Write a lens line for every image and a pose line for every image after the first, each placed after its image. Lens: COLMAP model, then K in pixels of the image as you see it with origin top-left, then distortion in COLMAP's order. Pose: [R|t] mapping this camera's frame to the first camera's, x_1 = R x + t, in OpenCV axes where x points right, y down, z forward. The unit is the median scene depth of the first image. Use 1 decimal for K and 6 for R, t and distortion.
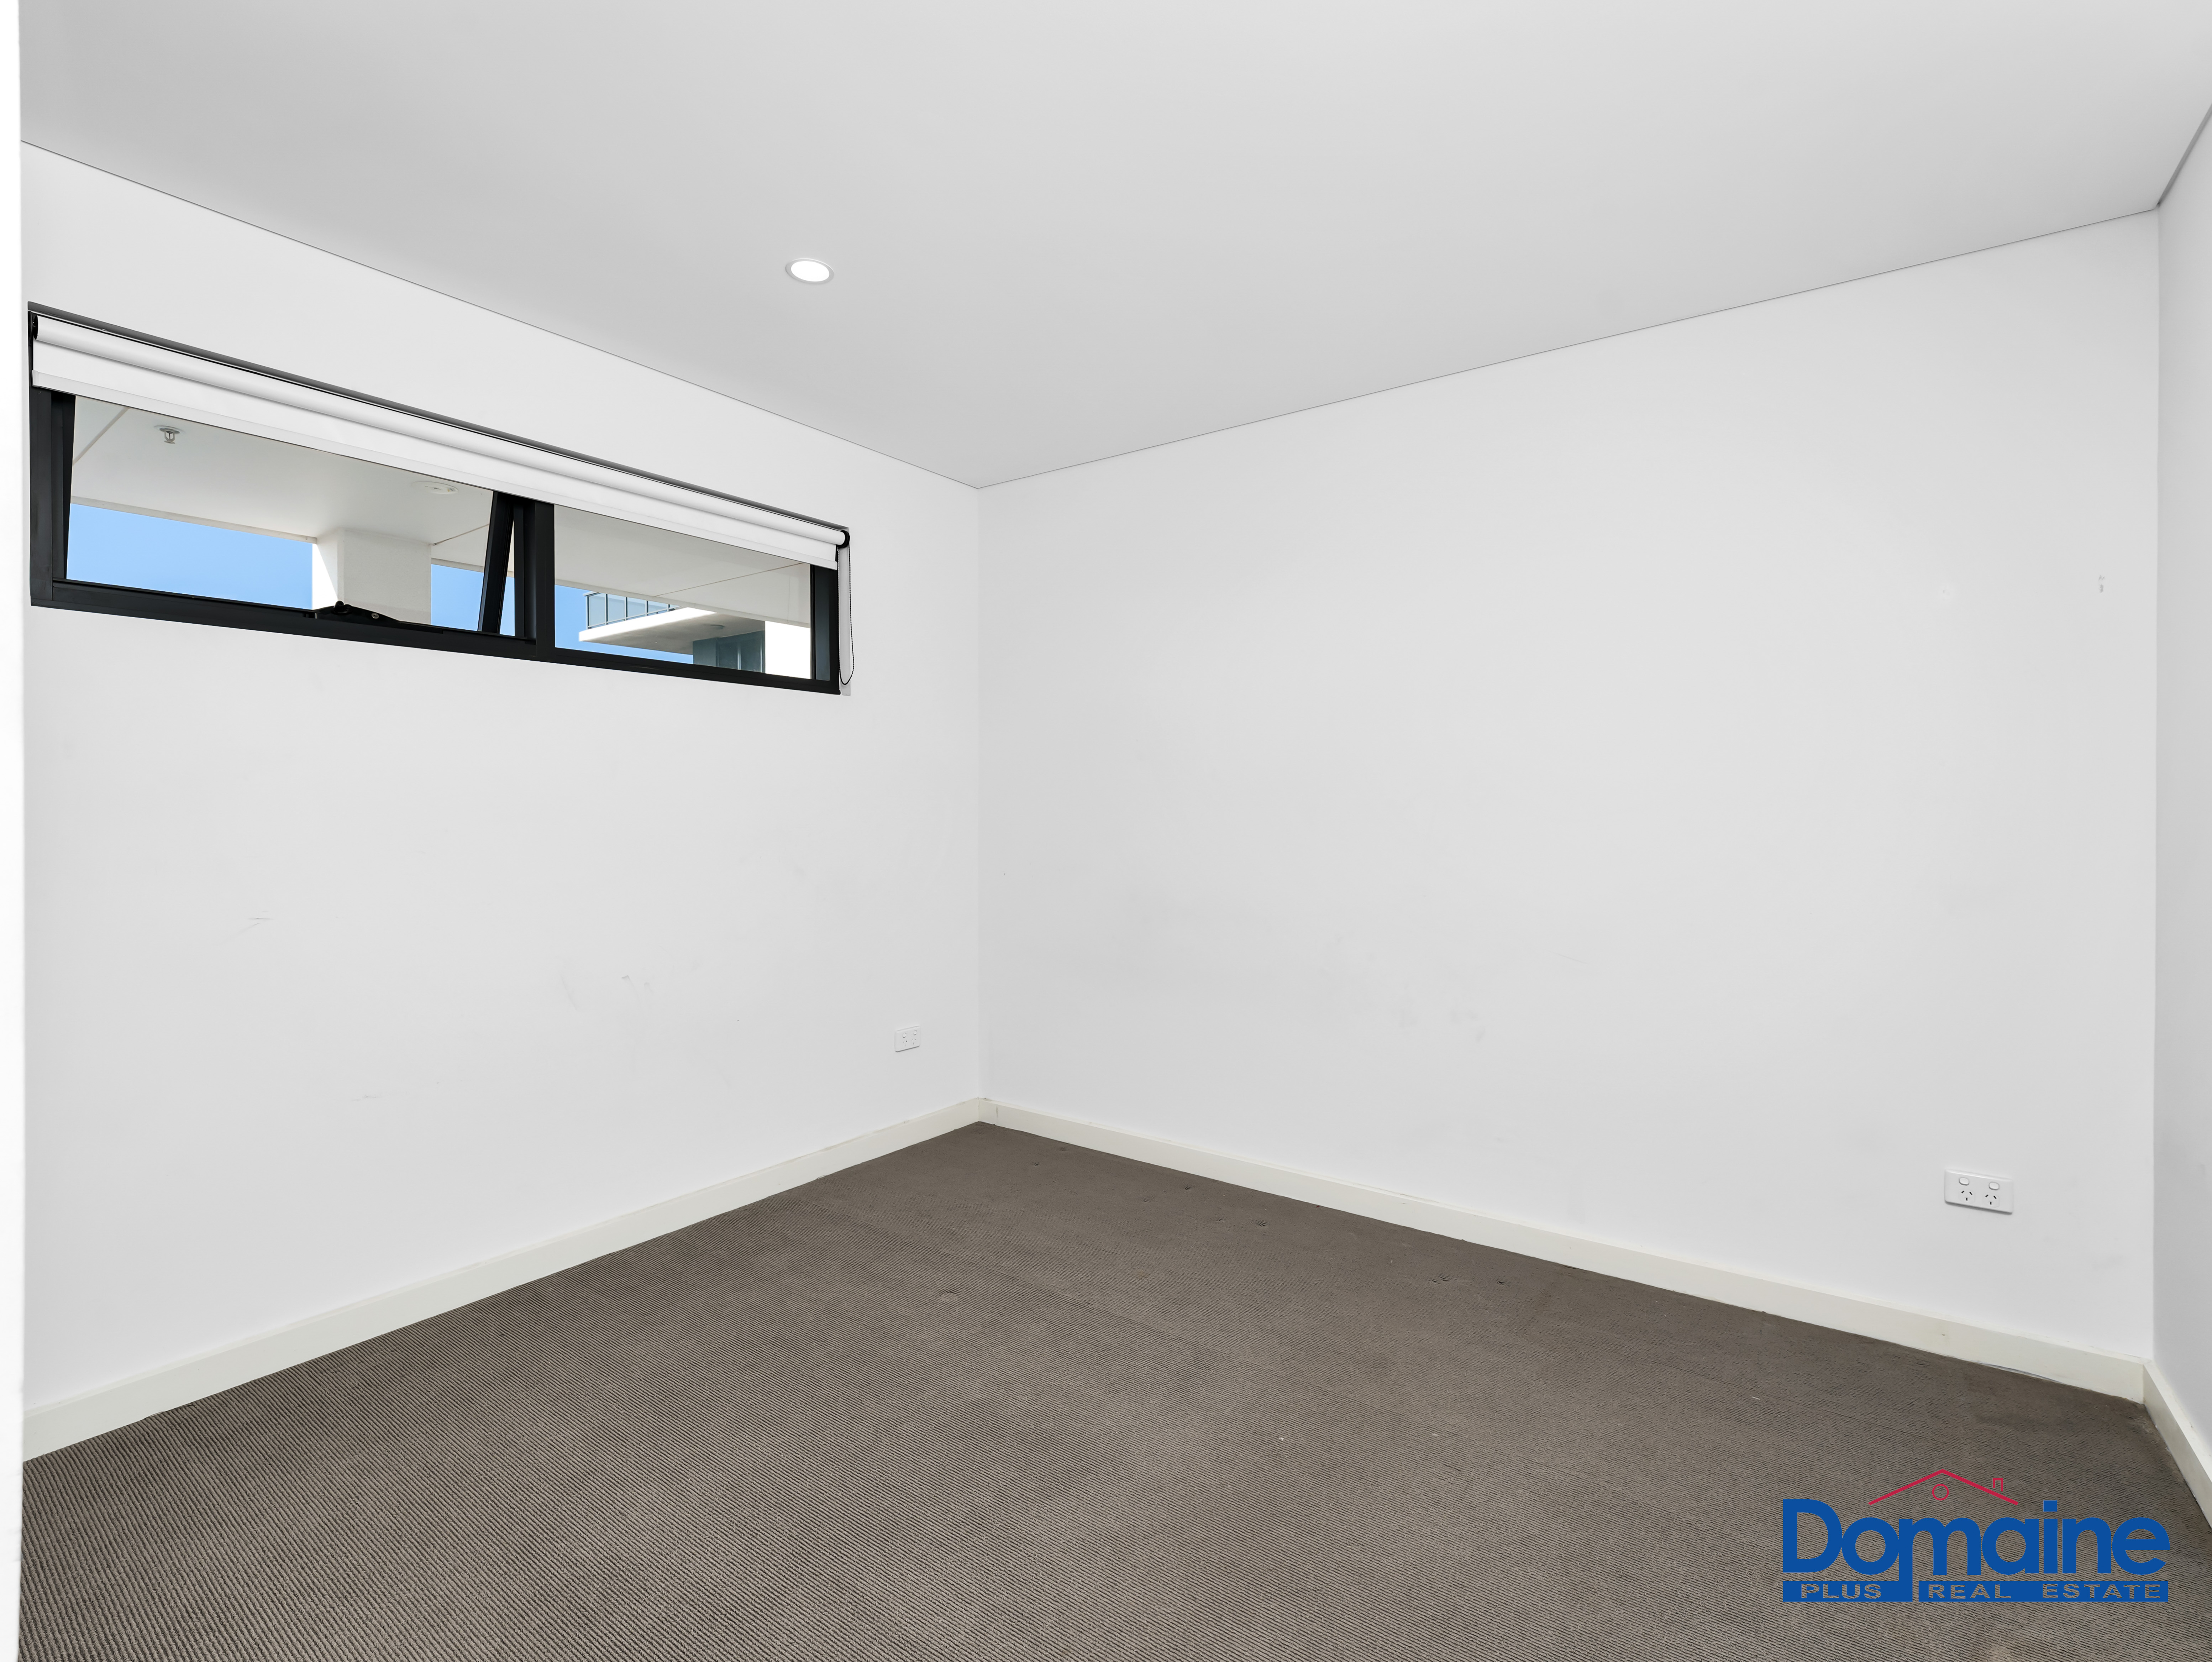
lens RADIAL K [[1031.6, 0, 1113.4], [0, 1031.6, 803.3], [0, 0, 1]] dist [-0.001470, -0.000208]
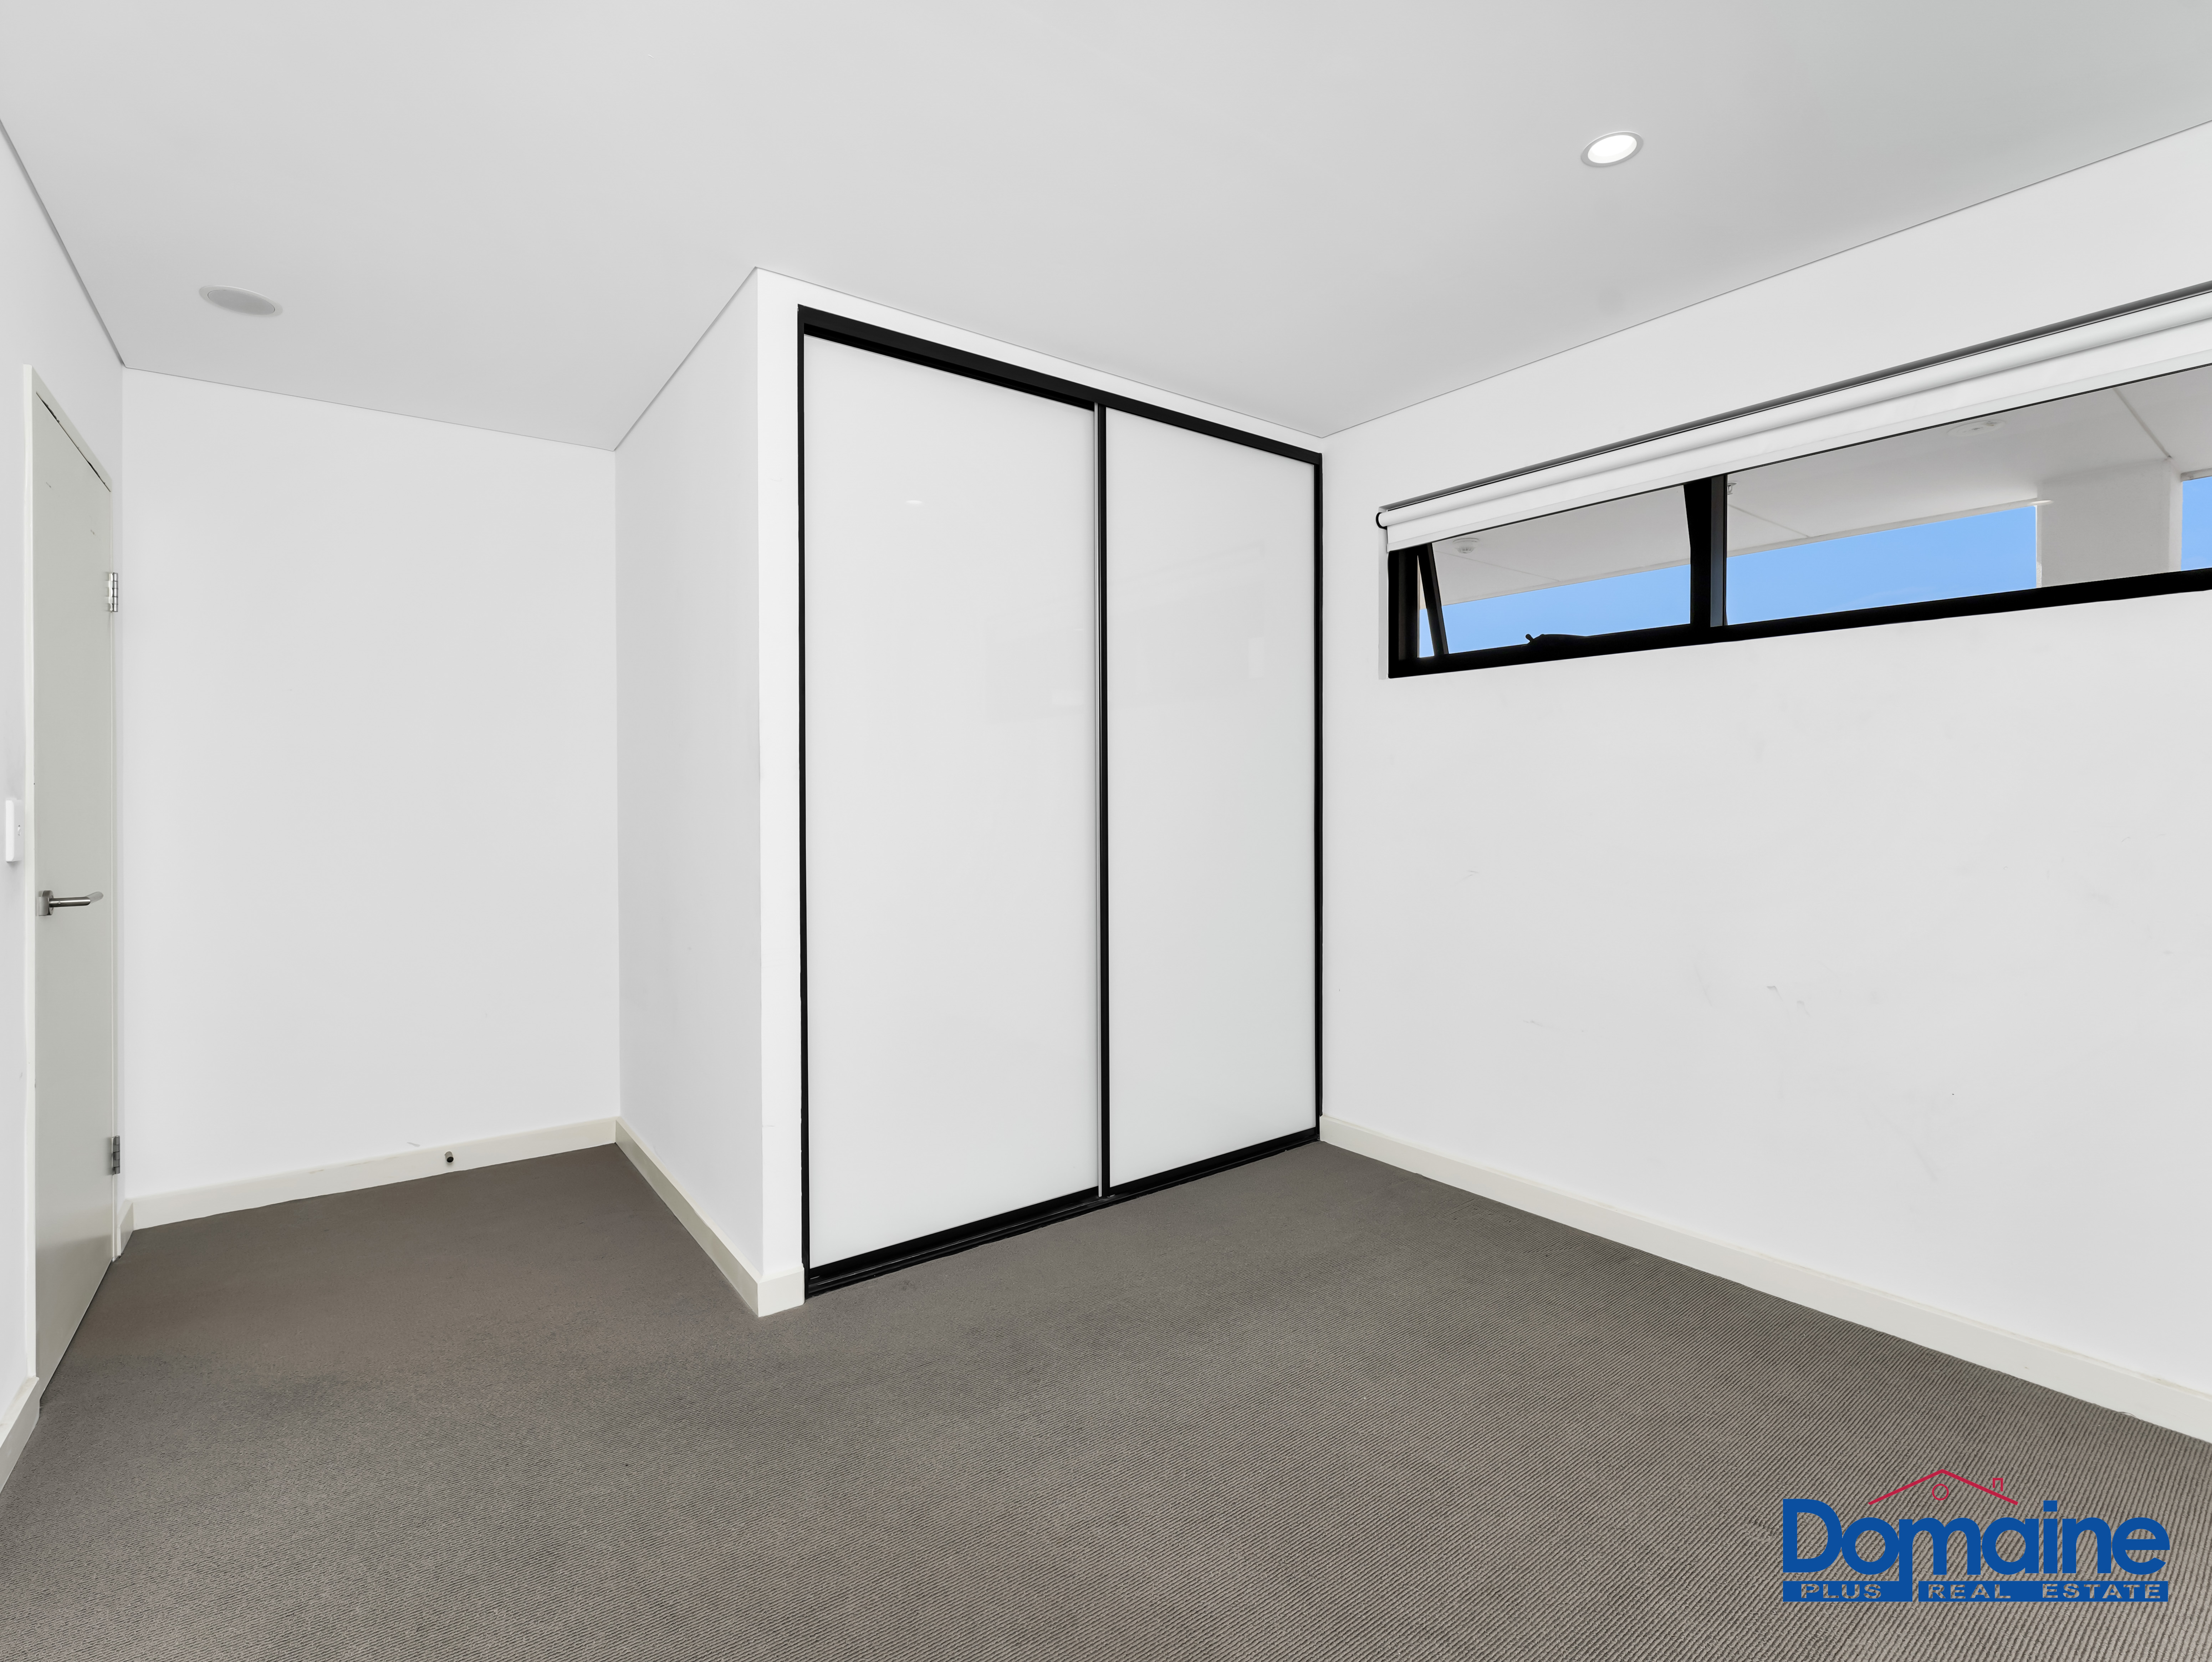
lens RADIAL K [[1031.6, 0, 1113.4], [0, 1031.6, 803.3], [0, 0, 1]] dist [-0.001470, -0.000208]
pose [[-0.280797, 0.008430, -0.959730, 0.535050], [-0.001272, 0.999957, 0.009156, 0.005388], [0.959766, 0.003792, -0.280774, 0.727921]]
